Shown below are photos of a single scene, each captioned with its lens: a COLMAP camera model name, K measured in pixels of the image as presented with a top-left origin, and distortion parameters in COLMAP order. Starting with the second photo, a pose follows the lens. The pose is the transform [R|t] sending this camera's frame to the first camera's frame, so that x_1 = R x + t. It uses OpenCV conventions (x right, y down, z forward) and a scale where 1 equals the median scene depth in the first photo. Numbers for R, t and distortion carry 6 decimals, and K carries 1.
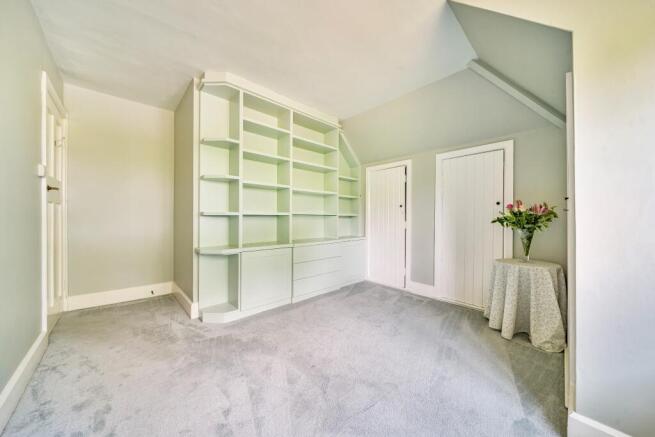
lens RADIAL K [[227.6, 0, 326.8], [0, 227.6, 218.2], [0, 0, 1]] dist [-0.000608, -0.000120]
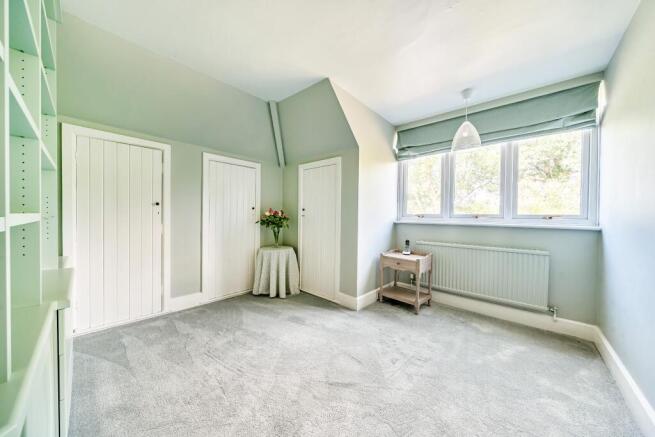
lens RADIAL K [[227.6, 0, 325.8], [0, 227.6, 217.7], [0, 0, 1]] dist [-0.000608, -0.000120]
pose [[-0.084801, -0.017920, 0.996237, -0.549046], [-0.013418, 0.999768, 0.016842, -0.032895], [-0.996308, -0.011939, -0.085022, 0.616167]]
